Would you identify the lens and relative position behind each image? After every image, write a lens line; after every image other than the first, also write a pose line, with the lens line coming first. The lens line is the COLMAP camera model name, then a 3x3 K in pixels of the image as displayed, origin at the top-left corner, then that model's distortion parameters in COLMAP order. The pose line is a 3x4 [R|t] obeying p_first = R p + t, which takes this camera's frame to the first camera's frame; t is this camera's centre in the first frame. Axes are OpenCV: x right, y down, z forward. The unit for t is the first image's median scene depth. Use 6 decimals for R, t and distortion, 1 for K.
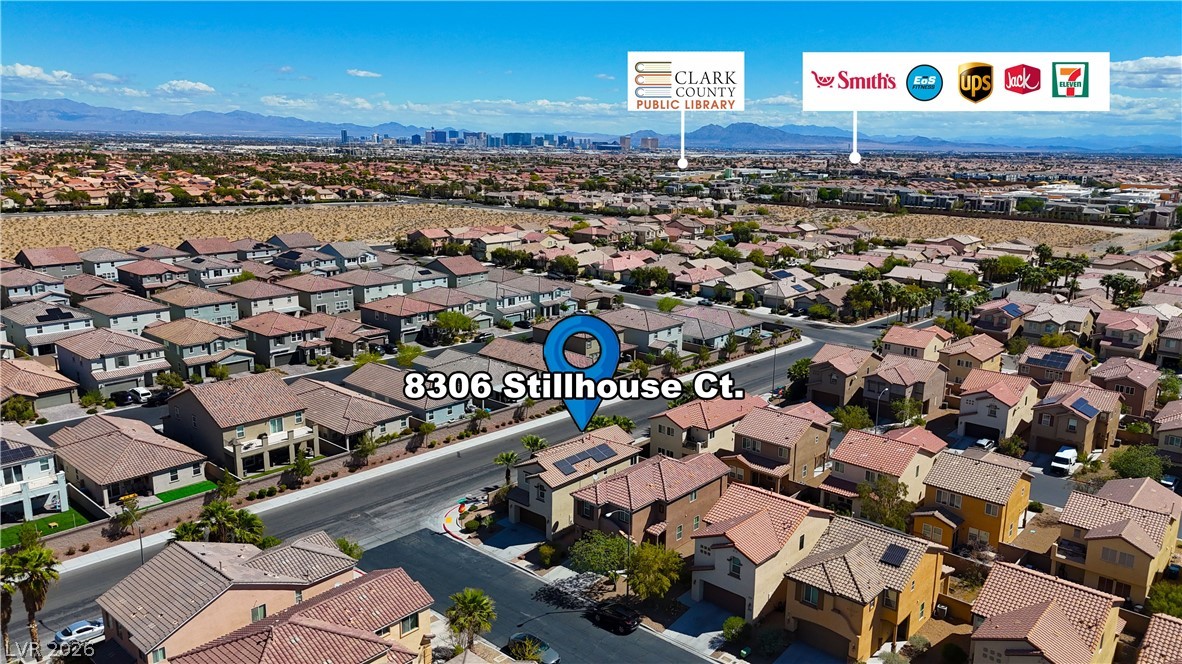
lens RADIAL K [[864.2, 0, 591.0], [0, 864.2, 332.0], [0, 0, 1]] dist [0.088768, -0.094356]
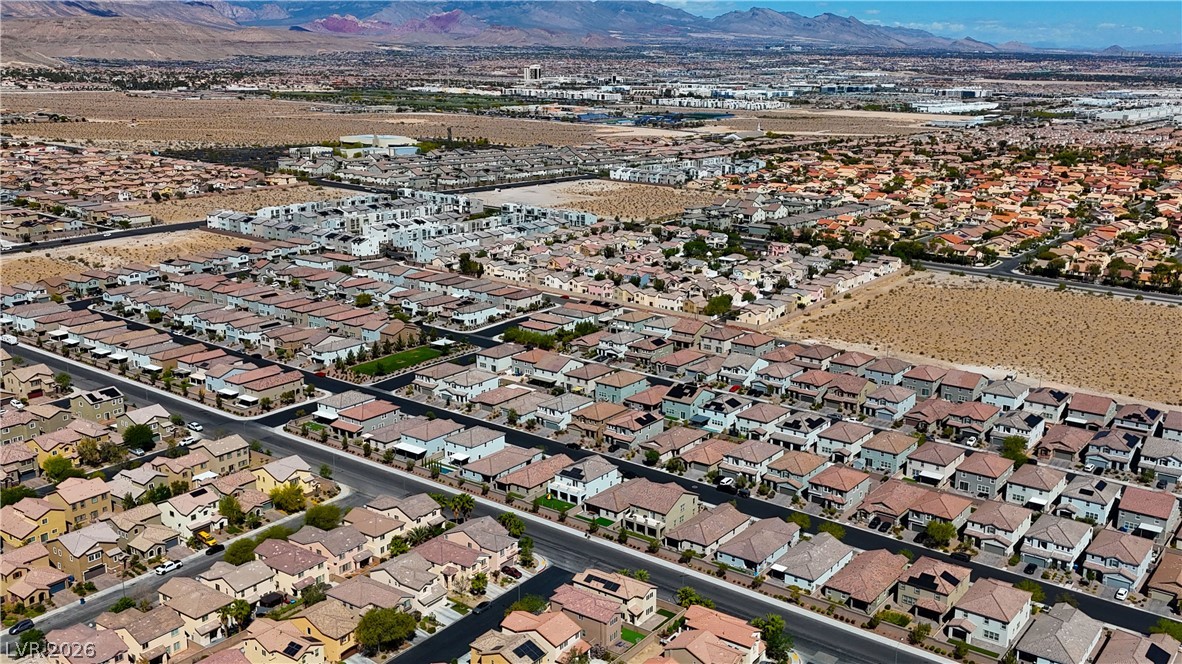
lens RADIAL K [[1091.4, 0, 591.0], [0, 1091.4, 332.0], [0, 0, 1]] dist [0.149774, -0.269919]
pose [[0.097568, 0.228013, -0.968757, 0.374410], [-0.225912, 0.953066, 0.201567, -0.146484], [0.969249, 0.199188, 0.144499, 0.084228]]
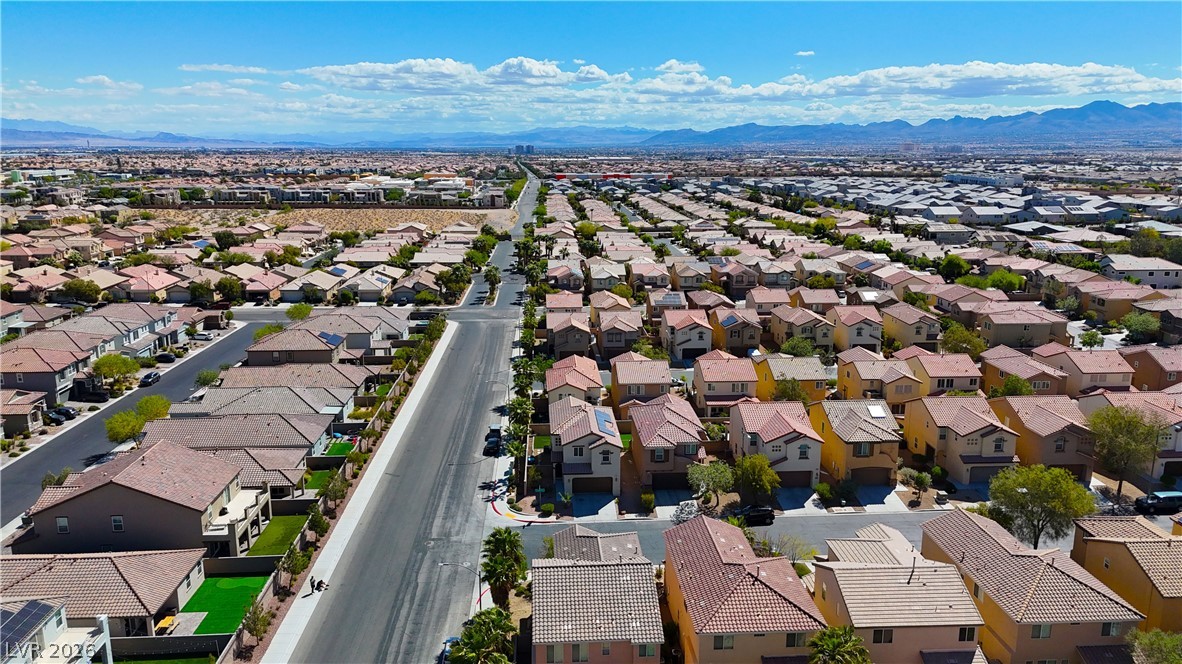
lens RADIAL K [[864.2, 0, 591.0], [0, 864.2, 332.0], [0, 0, 1]] dist [0.088768, -0.094356]
pose [[0.699259, -0.169123, 0.694574, -0.130108], [0.166063, 0.983462, 0.072282, -0.009245], [-0.695312, 0.064799, 0.715780, 0.031424]]
